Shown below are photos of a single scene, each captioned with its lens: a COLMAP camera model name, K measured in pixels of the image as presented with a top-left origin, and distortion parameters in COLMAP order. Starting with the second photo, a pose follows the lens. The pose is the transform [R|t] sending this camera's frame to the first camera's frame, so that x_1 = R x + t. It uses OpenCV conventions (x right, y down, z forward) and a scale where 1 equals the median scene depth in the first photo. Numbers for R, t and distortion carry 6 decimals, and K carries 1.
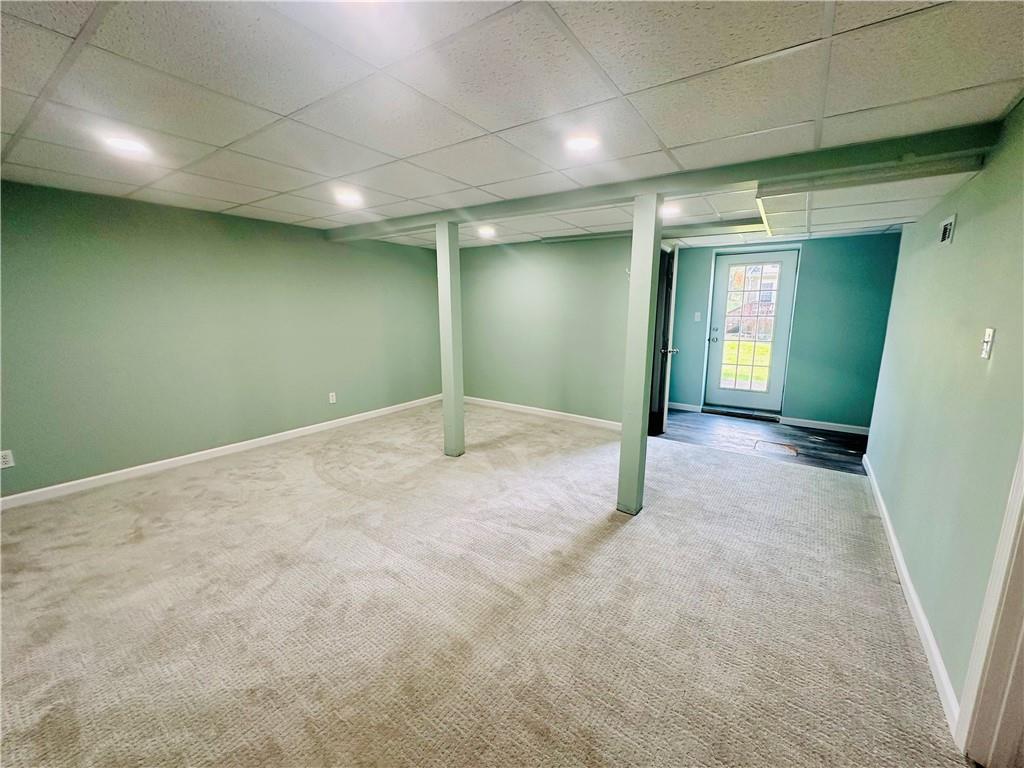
lens RADIAL K [[408.2, 0, 510.7], [0, 408.2, 383.0], [0, 0, 1]] dist [-0.004473, 0.000611]
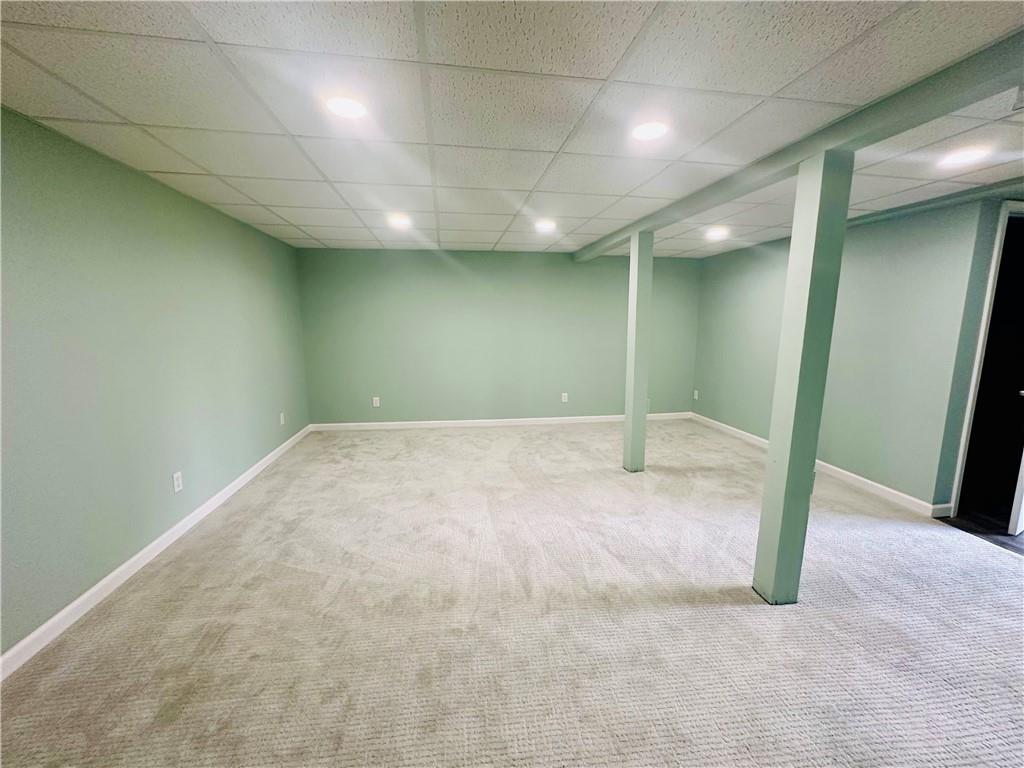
lens RADIAL K [[408.2, 0, 510.7], [0, 408.2, 383.0], [0, 0, 1]] dist [-0.004473, 0.000611]
pose [[0.687386, 0.107878, -0.718236, 0.432803], [-0.132624, 0.990924, 0.021908, -0.014540], [0.714081, 0.080196, 0.695454, 0.137488]]
